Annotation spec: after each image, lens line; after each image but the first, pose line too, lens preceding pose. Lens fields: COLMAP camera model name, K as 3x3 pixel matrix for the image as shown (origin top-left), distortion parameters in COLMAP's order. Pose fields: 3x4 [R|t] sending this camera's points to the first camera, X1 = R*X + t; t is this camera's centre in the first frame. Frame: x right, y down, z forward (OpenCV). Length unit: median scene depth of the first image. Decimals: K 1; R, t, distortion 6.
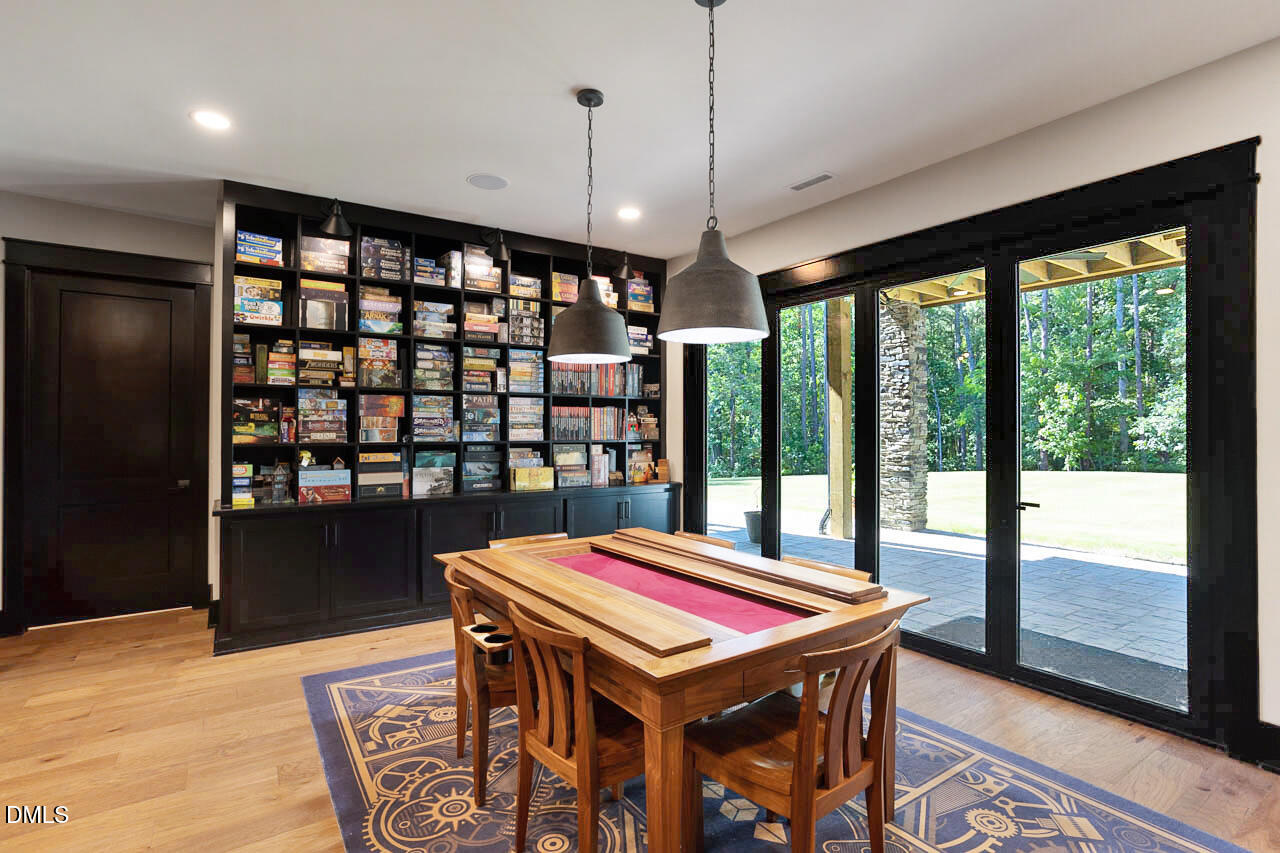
lens RADIAL K [[613.2, 0, 637.5], [0, 613.2, 428.4], [0, 0, 1]] dist [-0.037365, 0.007620]
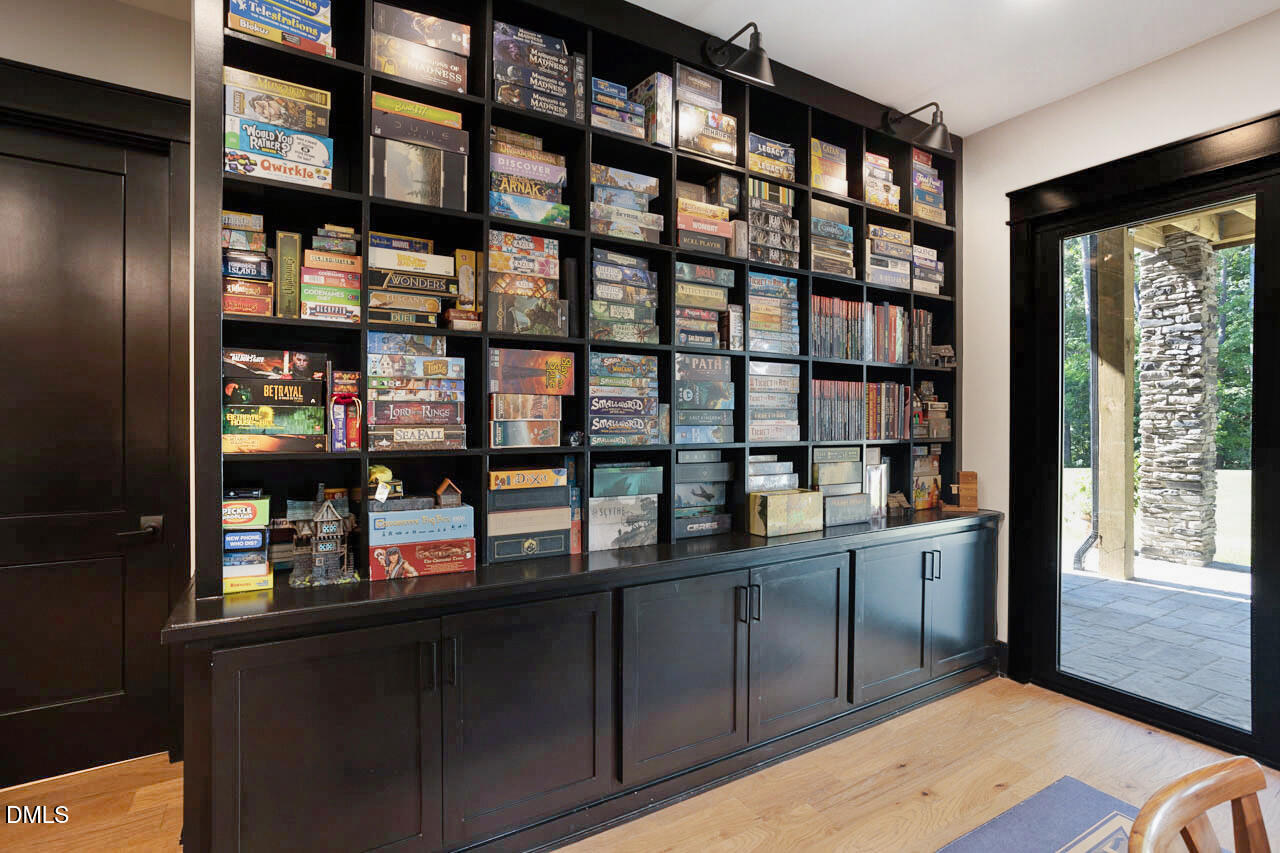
lens RADIAL K [[613.2, 0, 643.4], [0, 613.2, 427.3], [0, 0, 1]] dist [-0.037365, 0.007620]
pose [[0.998923, 0.006016, -0.046008, -0.292141], [-0.005138, 0.999803, 0.019165, -0.002952], [0.046114, -0.018908, 0.998757, 0.487961]]
